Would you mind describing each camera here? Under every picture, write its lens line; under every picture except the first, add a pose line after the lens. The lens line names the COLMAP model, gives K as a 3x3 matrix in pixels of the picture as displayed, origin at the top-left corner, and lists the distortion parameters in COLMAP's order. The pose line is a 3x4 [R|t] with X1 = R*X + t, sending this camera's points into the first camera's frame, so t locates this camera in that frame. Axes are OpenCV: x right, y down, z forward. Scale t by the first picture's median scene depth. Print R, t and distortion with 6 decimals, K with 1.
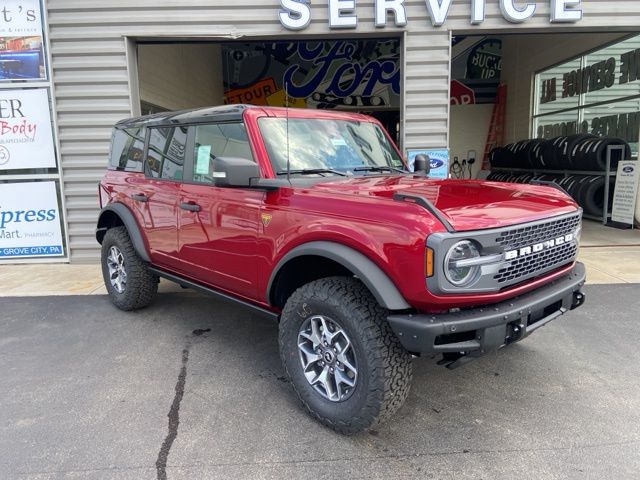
lens RADIAL K [[490.0, 0, 321.1], [0, 490.0, 229.0], [0, 0, 1]] dist [0.128202, -0.165403]
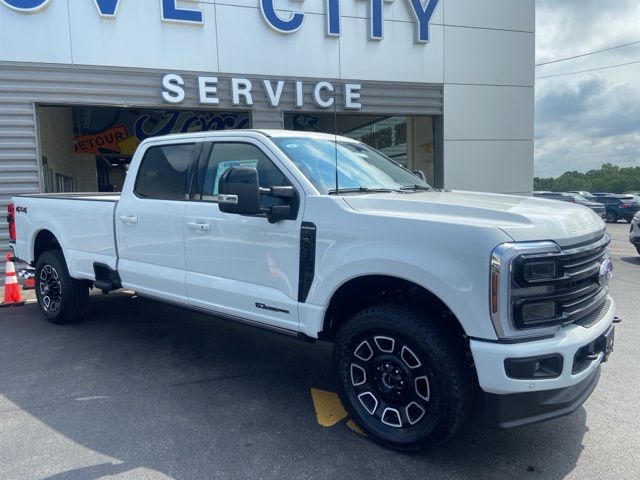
lens RADIAL K [[487.8, 0, 320.7], [0, 487.8, 236.0], [0, 0, 1]] dist [0.133205, -0.175257]
pose [[0.945324, -0.034563, 0.324297, -0.117228], [0.056485, 0.996692, -0.058428, 0.064581], [-0.321205, 0.073551, 0.944149, -0.377287]]
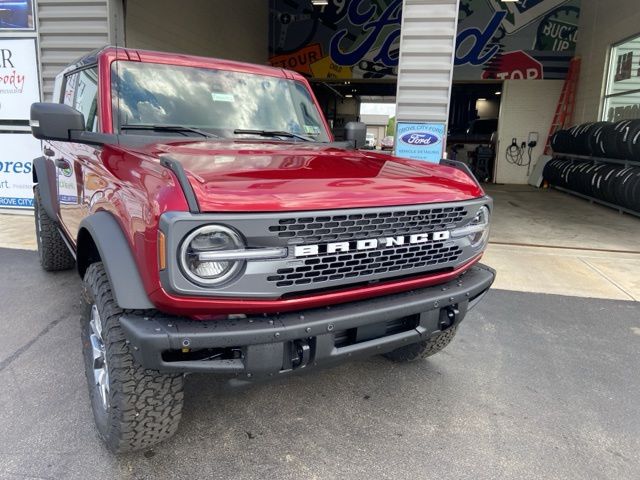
lens RADIAL K [[487.1, 0, 313.5], [0, 487.1, 231.5], [0, 0, 1]] dist [0.123796, -0.161764]
pose [[0.982452, 0.090353, -0.163168, 0.181286], [-0.081256, 0.994788, 0.061601, -0.007769], [0.167884, -0.047262, 0.984673, 0.105035]]
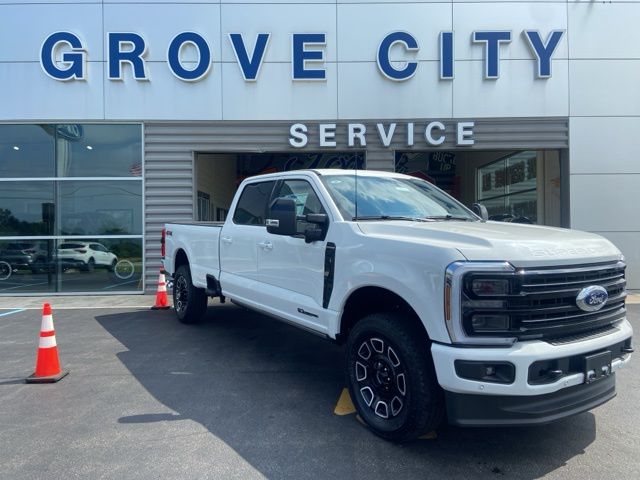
lens RADIAL K [[490.0, 0, 321.1], [0, 490.0, 229.0], [0, 0, 1]] dist [0.128202, -0.165403]
pose [[0.999812, 0.014042, 0.013367, 0.004226], [-0.011847, 0.988293, -0.152109, 0.096036], [-0.015347, 0.151922, 0.988273, -0.508358]]
